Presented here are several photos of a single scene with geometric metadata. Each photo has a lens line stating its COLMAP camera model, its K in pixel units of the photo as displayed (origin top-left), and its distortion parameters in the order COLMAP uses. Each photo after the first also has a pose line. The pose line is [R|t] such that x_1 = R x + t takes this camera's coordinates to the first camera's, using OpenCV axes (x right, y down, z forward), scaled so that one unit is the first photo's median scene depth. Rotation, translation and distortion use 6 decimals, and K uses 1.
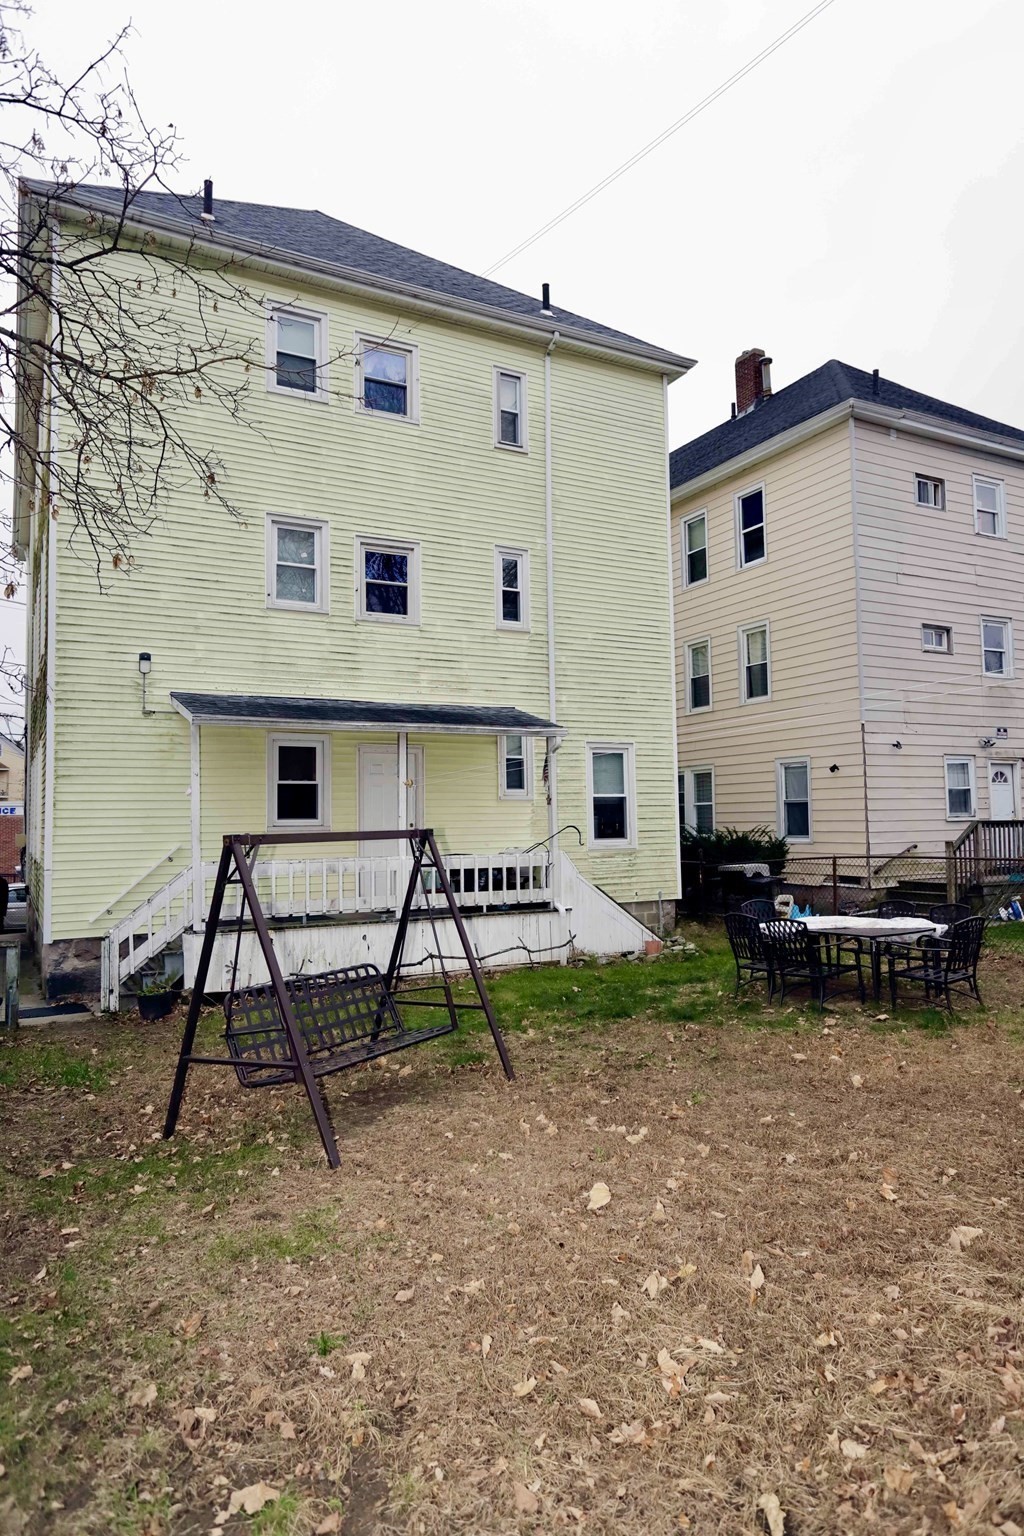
lens RADIAL K [[940.7, 0, 512.0], [0, 940.7, 768.0], [0, 0, 1]] dist [0.002037, 0.000513]
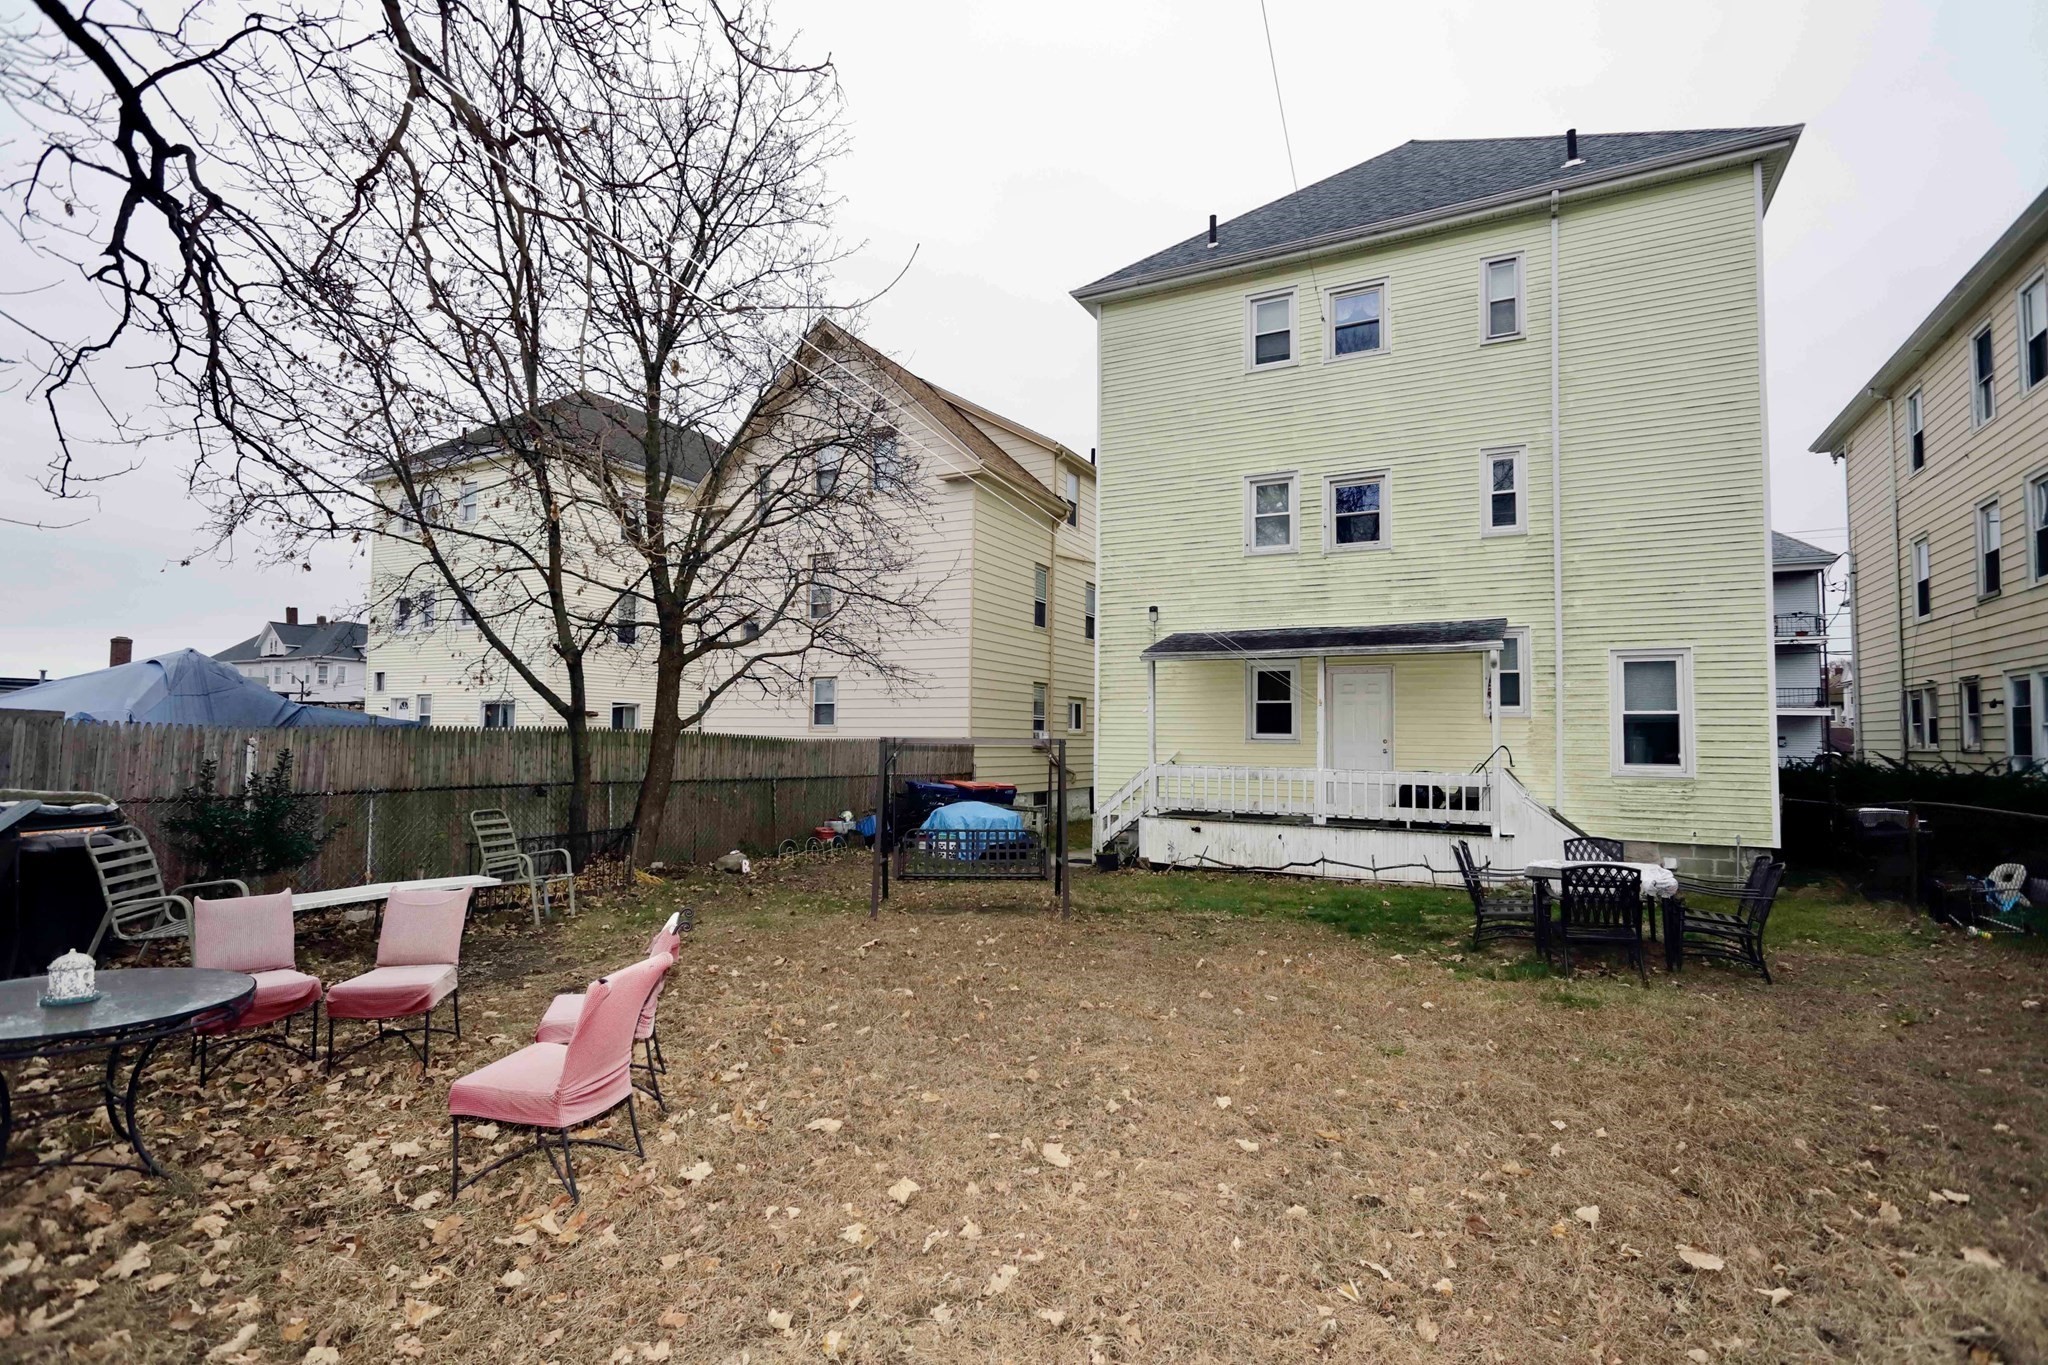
lens RADIAL K [[962.6, 0, 1030.2], [0, 962.6, 689.9], [0, 0, 1]] dist [-0.001986, -0.000289]
pose [[0.565249, -0.020111, -0.824675, 0.545160], [0.027418, 0.999608, -0.005584, -0.001208], [0.824465, -0.019455, 0.565579, 0.073556]]
